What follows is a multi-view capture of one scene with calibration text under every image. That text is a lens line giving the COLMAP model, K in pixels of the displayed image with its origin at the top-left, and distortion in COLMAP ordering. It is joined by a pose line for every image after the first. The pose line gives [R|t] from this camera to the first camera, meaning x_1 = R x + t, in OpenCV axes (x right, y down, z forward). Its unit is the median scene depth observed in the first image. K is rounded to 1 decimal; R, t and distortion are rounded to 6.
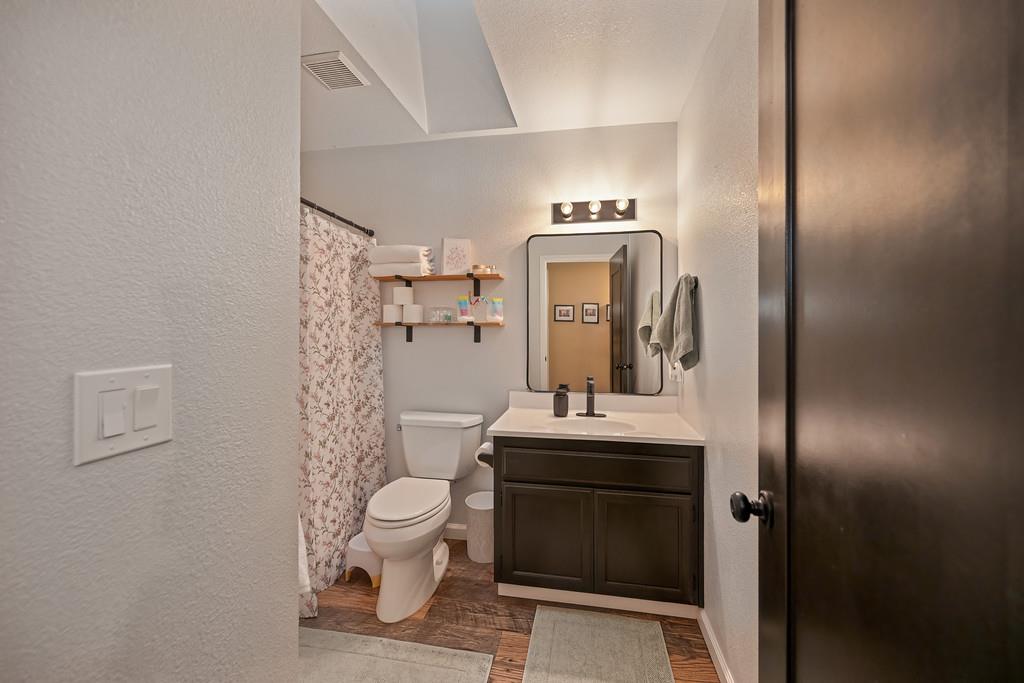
lens RADIAL K [[402.6, 0, 513.6], [0, 402.6, 331.7], [0, 0, 1]] dist [-0.000893, -0.000810]
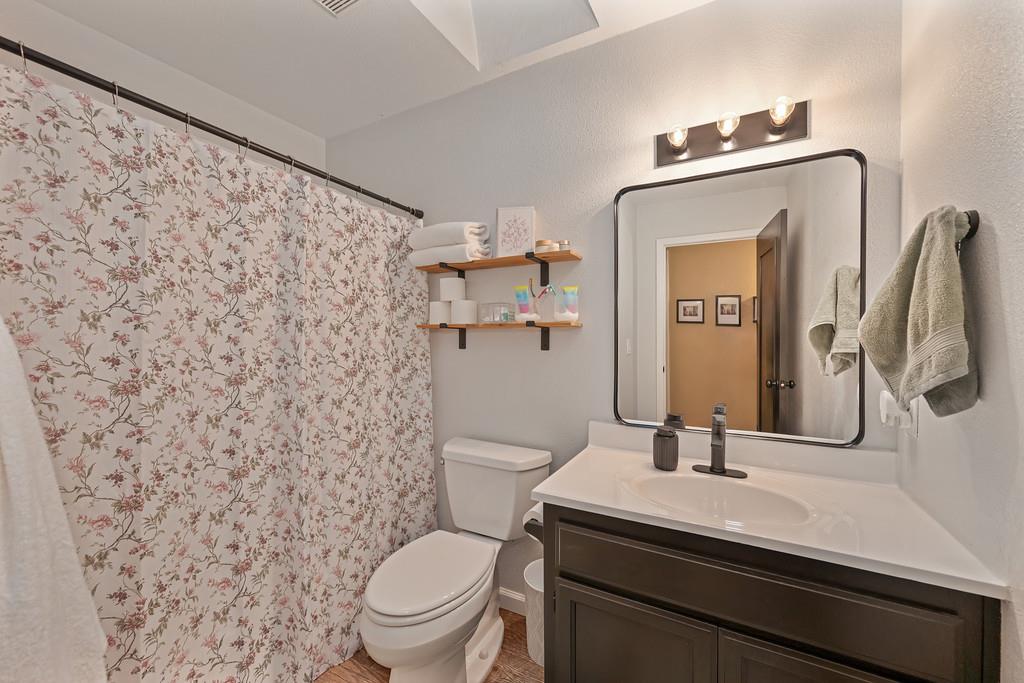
lens RADIAL K [[402.6, 0, 510.4], [0, 402.6, 345.0], [0, 0, 1]] dist [-0.000893, -0.000810]
pose [[0.950026, 0.001568, -0.312166, 0.079271], [0.005214, 0.999768, 0.020890, 0.002145], [0.312127, -0.021474, 0.949798, 0.316762]]
